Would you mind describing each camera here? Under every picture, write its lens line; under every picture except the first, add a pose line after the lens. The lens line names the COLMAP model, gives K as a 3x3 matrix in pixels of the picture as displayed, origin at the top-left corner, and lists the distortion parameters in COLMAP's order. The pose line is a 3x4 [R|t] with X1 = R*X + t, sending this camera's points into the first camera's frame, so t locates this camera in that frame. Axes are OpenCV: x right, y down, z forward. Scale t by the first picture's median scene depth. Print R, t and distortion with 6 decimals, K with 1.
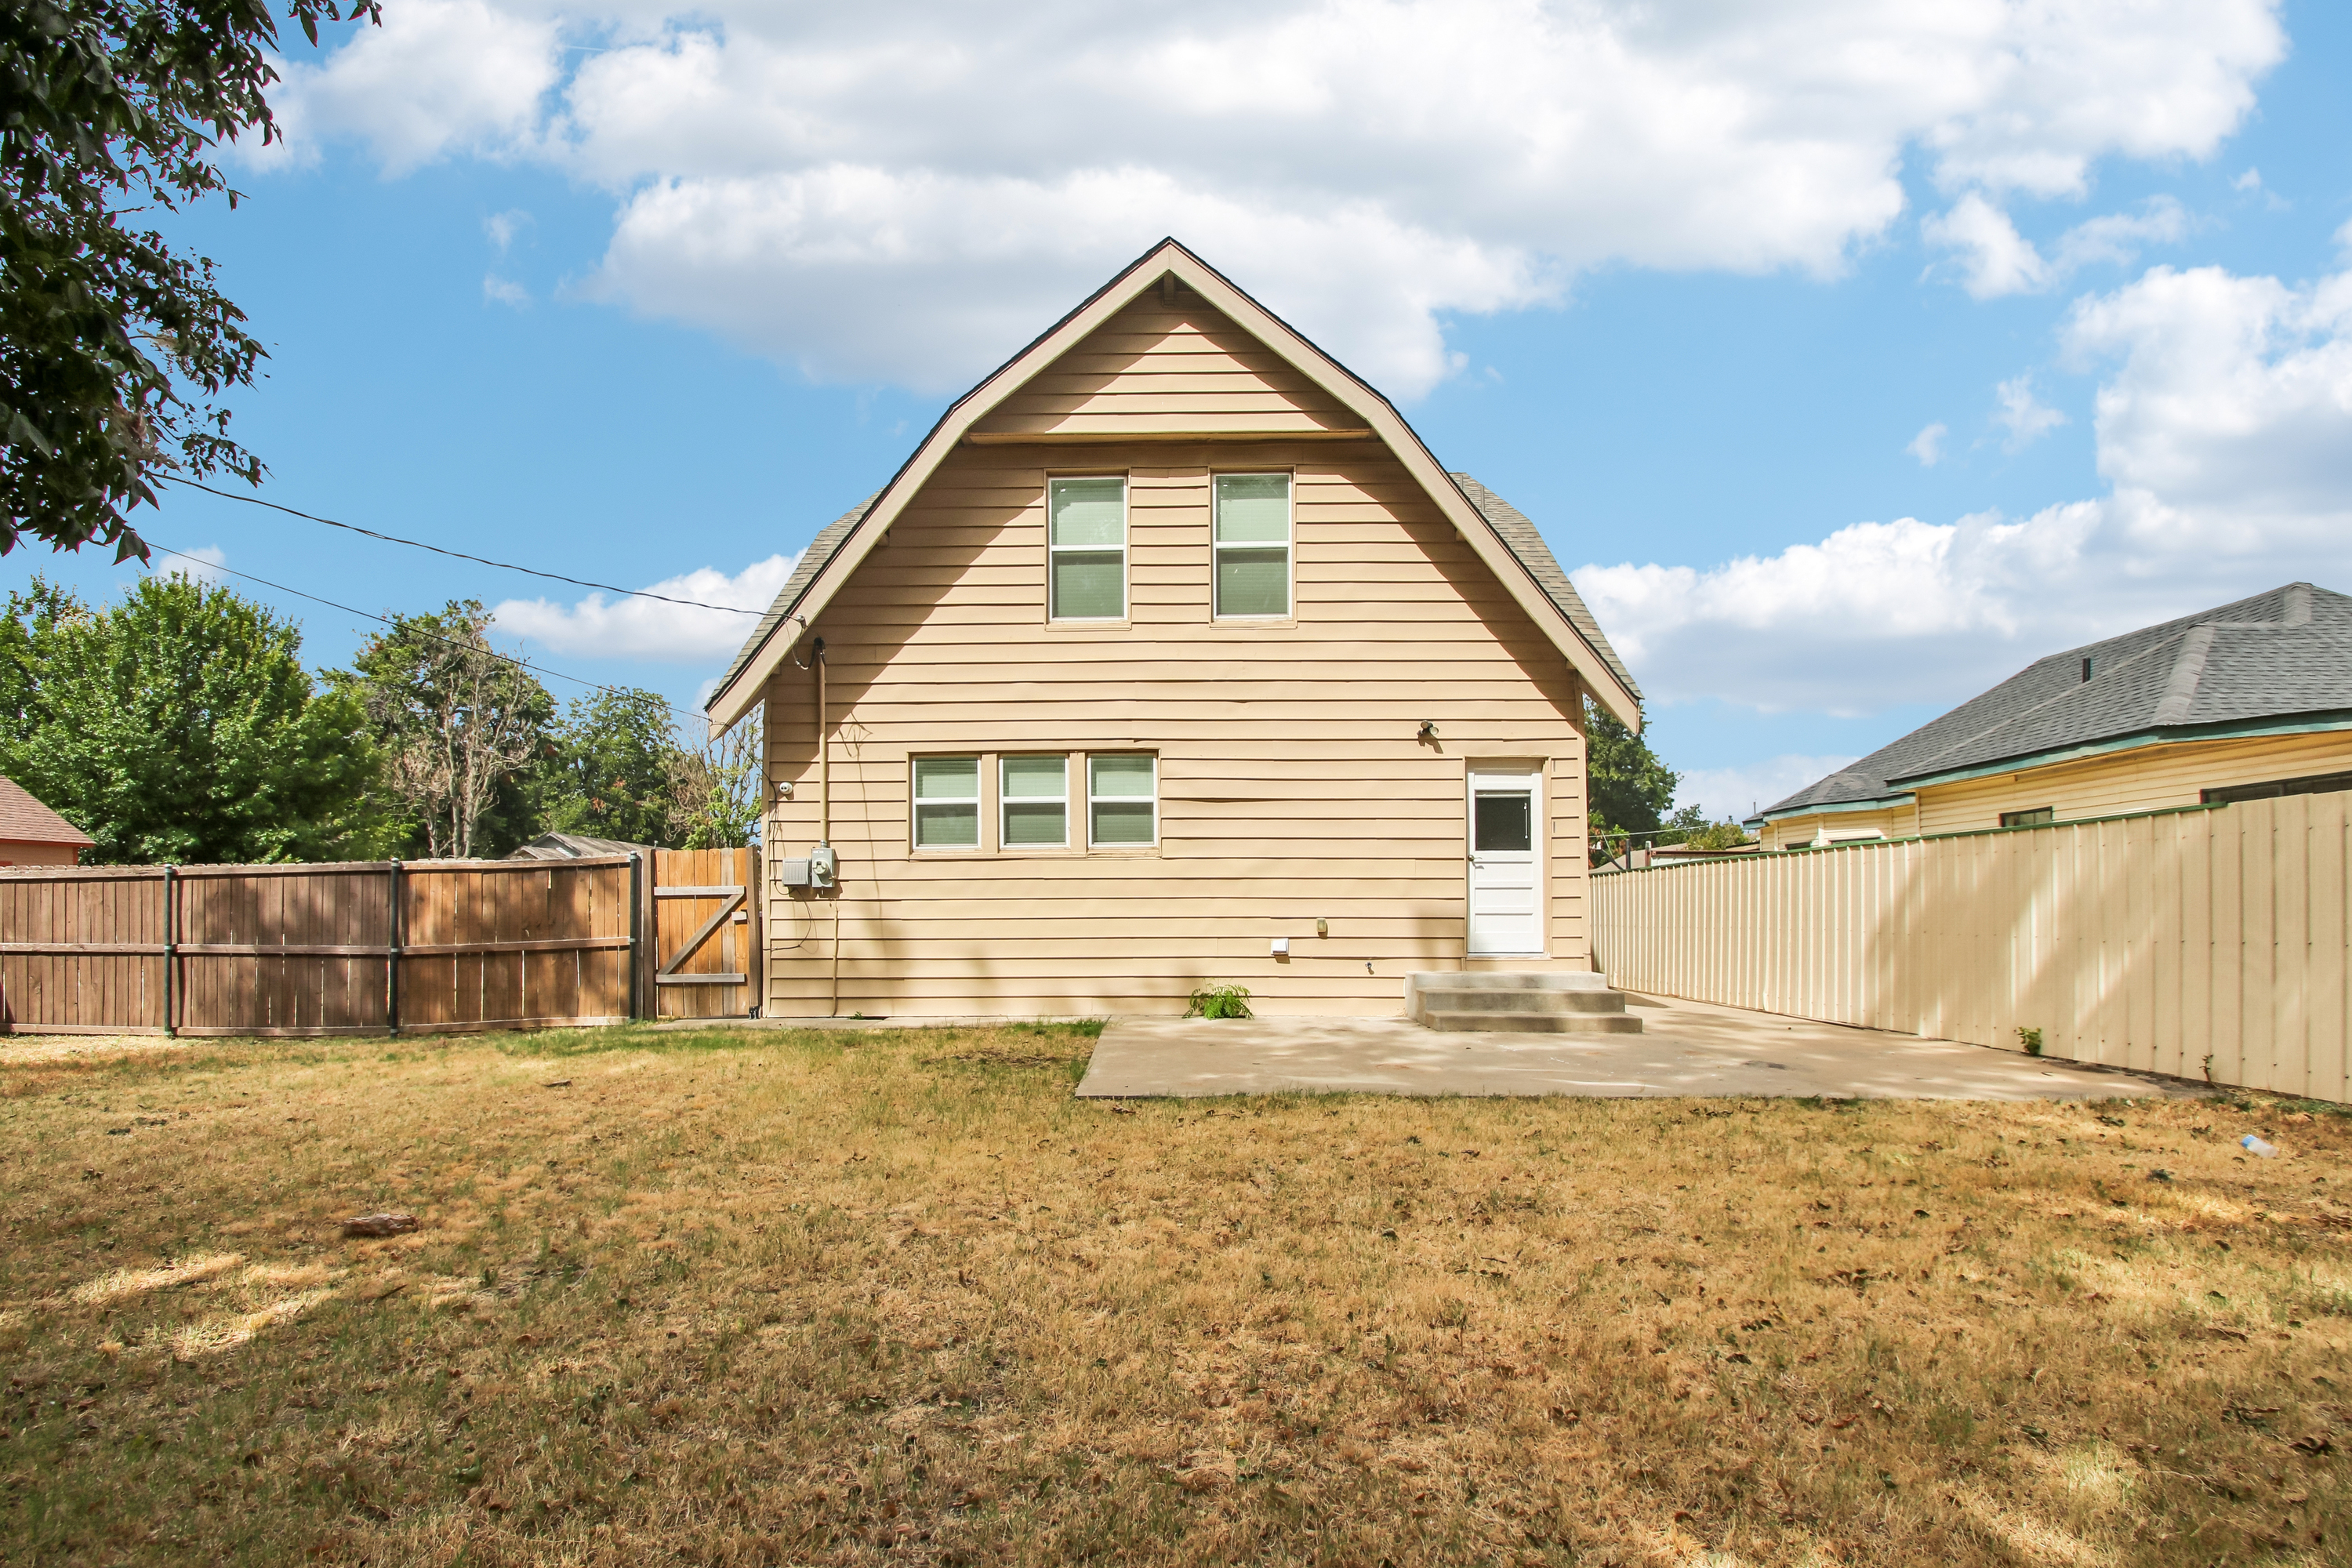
lens RADIAL K [[1096.4, 0, 1162.9], [0, 1096.4, 900.2], [0, 0, 1]] dist [-0.001089, -0.004546]
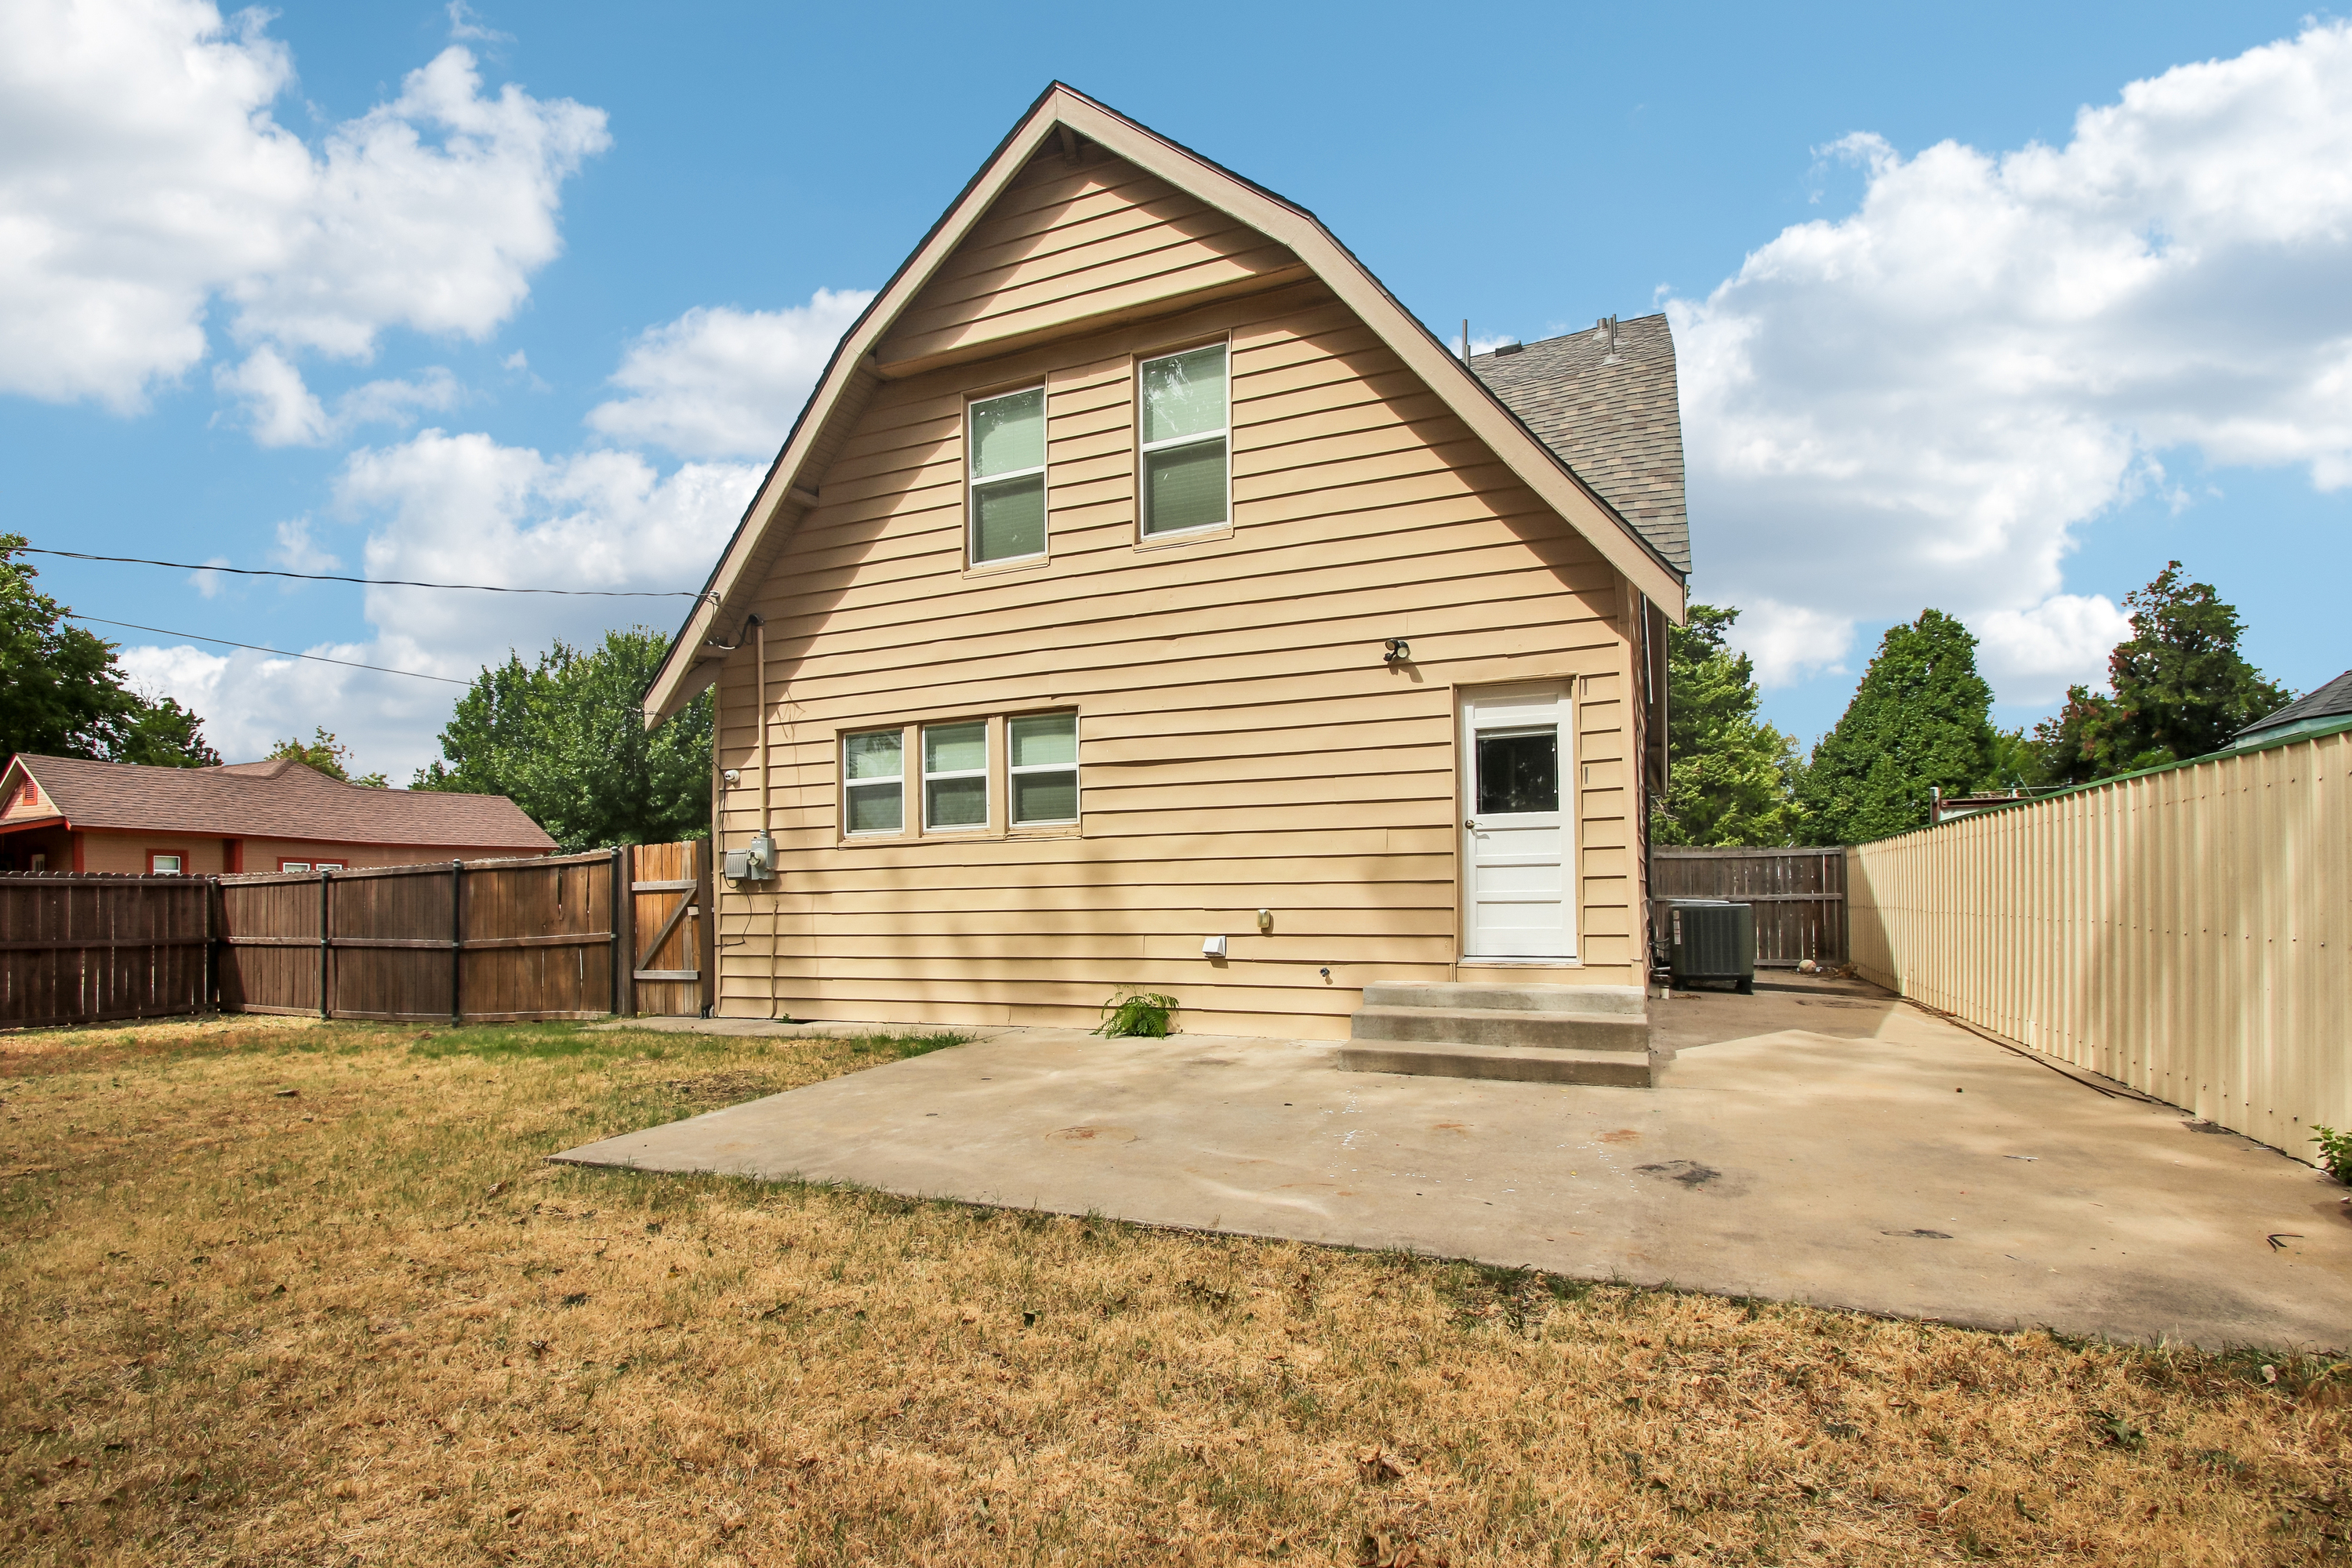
lens RADIAL K [[1096.4, 0, 1188.0], [0, 1096.4, 873.3], [0, 0, 1]] dist [-0.001089, -0.004546]
pose [[0.929201, -0.019011, -0.369085, 0.372369], [0.018255, 0.999818, -0.005540, -0.005635], [0.369123, -0.001590, 0.929379, 0.262779]]
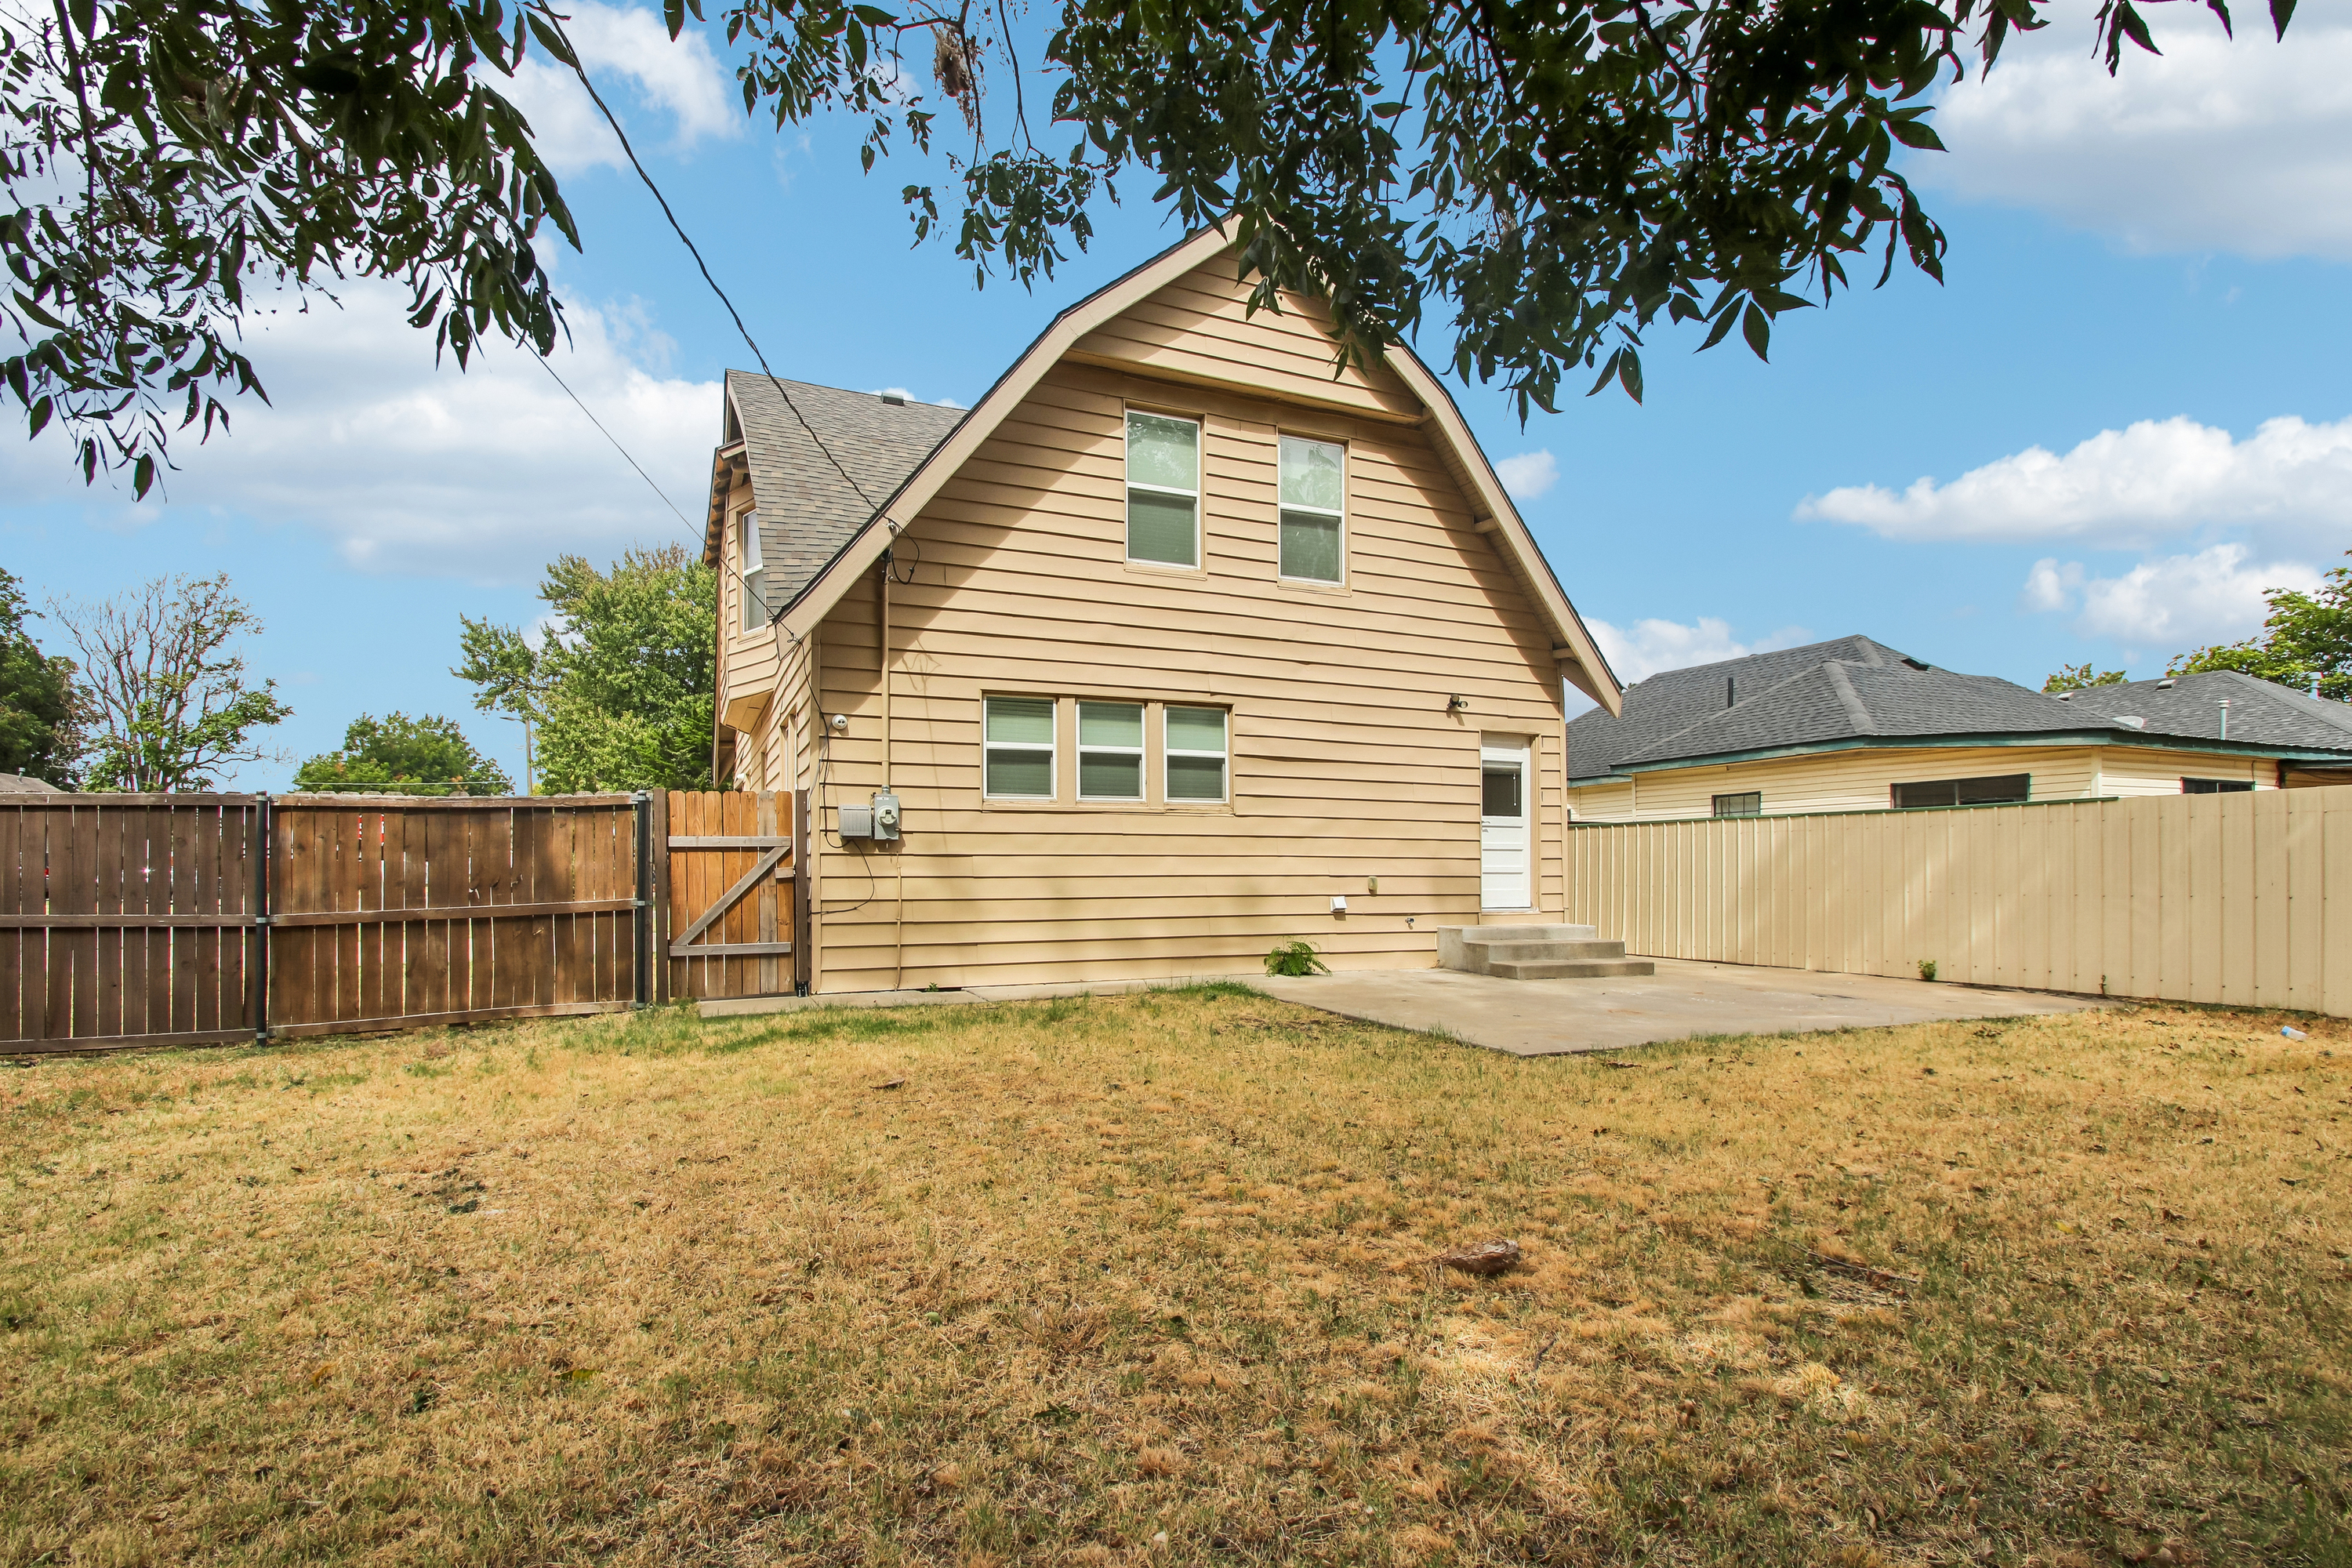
lens RADIAL K [[1096.4, 0, 1143.8], [0, 1096.4, 861.7], [0, 0, 1]] dist [-0.001089, -0.004546]
pose [[0.912613, 0.007266, 0.408760, -0.475773], [-0.009886, 0.999942, 0.004296, -0.000262], [-0.408705, -0.007961, 0.912632, 0.132201]]
